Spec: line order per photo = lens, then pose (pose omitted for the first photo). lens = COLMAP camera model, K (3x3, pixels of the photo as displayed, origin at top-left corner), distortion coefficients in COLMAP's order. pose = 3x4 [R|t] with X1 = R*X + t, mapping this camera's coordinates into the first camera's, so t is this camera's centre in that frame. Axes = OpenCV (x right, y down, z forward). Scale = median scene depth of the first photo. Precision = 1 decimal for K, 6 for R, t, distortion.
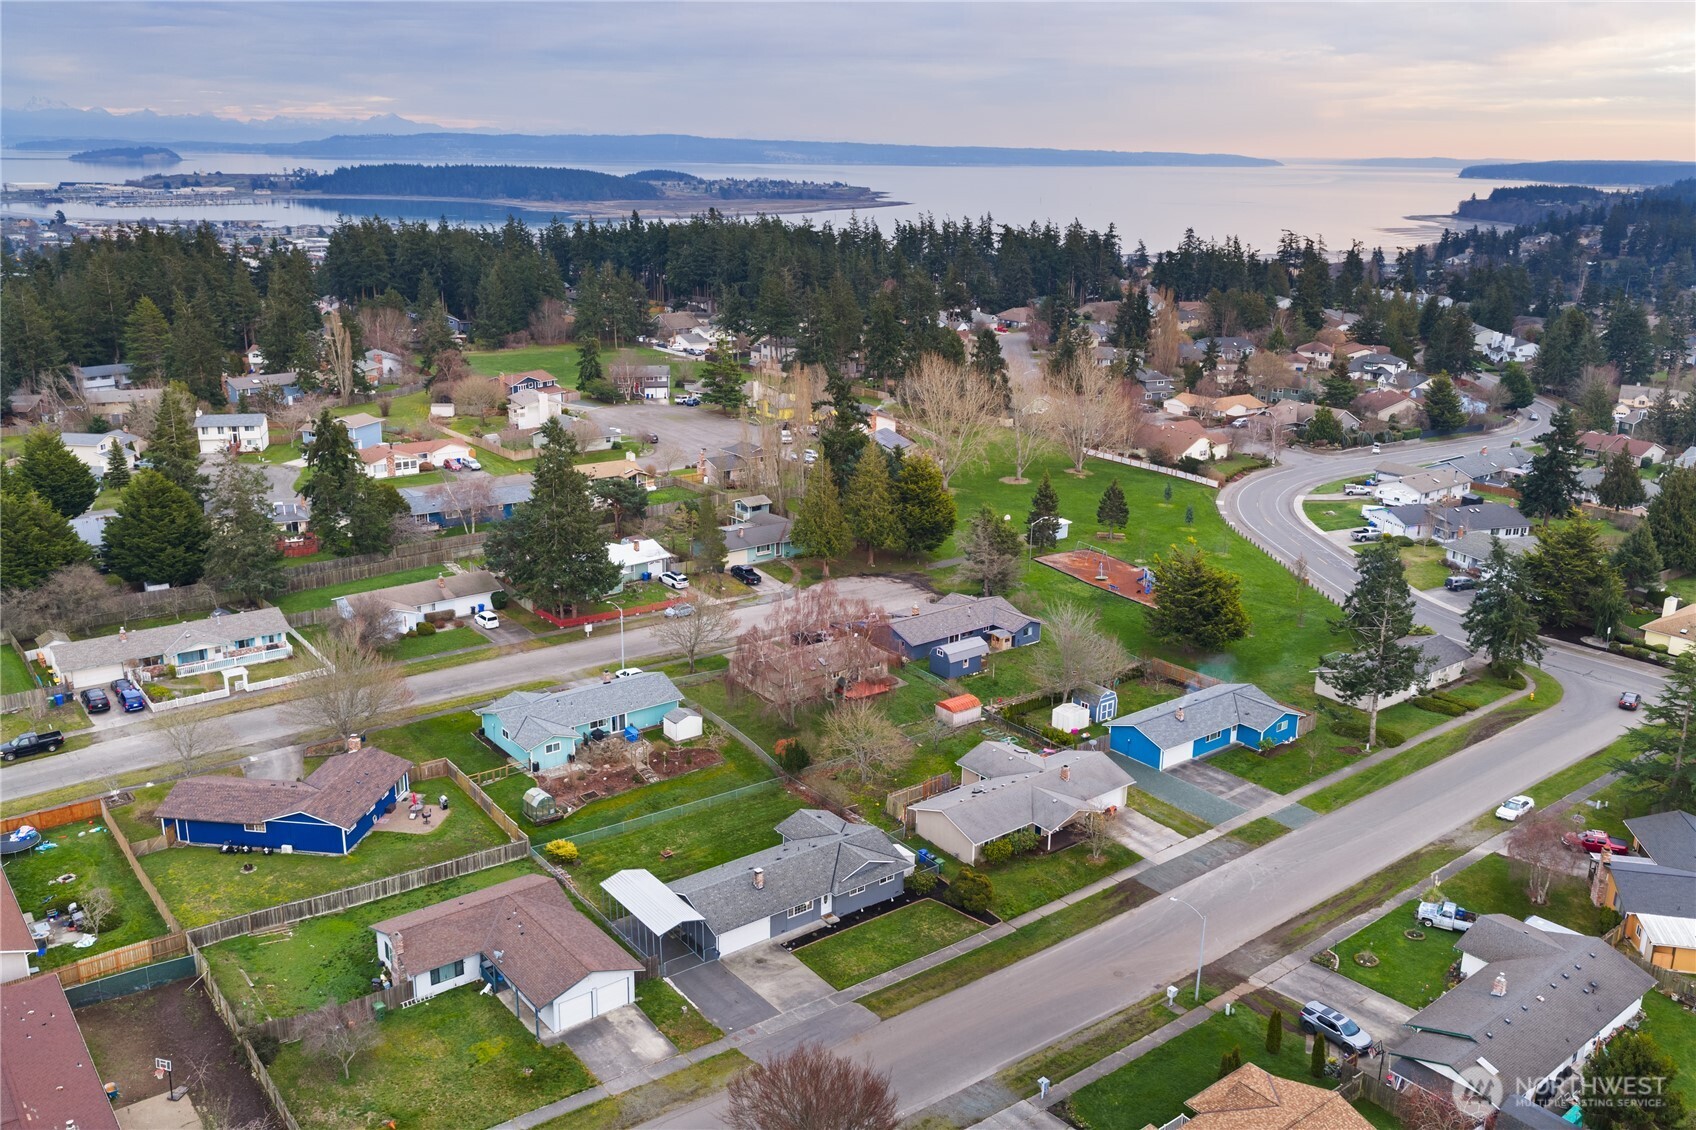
lens RADIAL K [[1401.9, 0, 850.1], [0, 1401.9, 596.7], [0, 0, 1]] dist [0.038379, -0.065042]
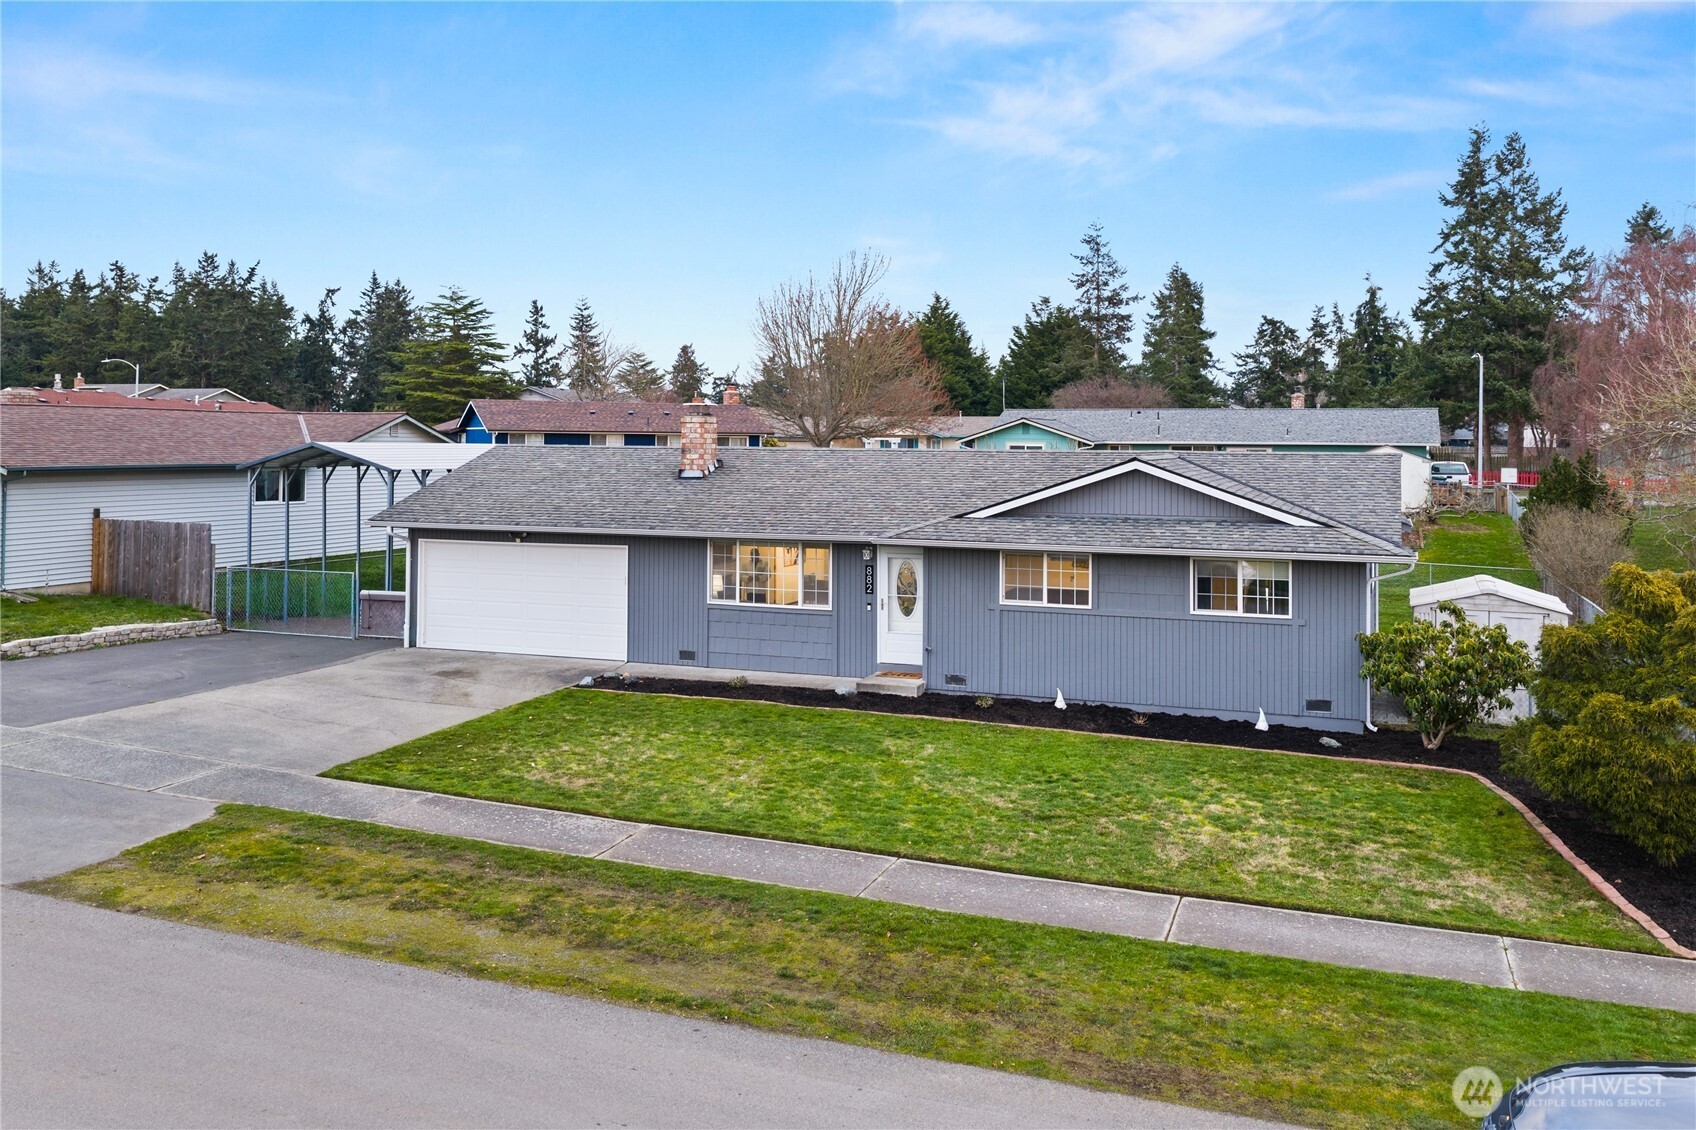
lens RADIAL K [[1401.9, 0, 850.1], [0, 1401.9, 596.7], [0, 0, 1]] dist [0.038379, -0.065042]
pose [[0.548924, 0.092362, -0.830754, 0.104930], [-0.262964, 0.962494, -0.066747, 0.155315], [0.793431, 0.255097, 0.552624, 0.582615]]
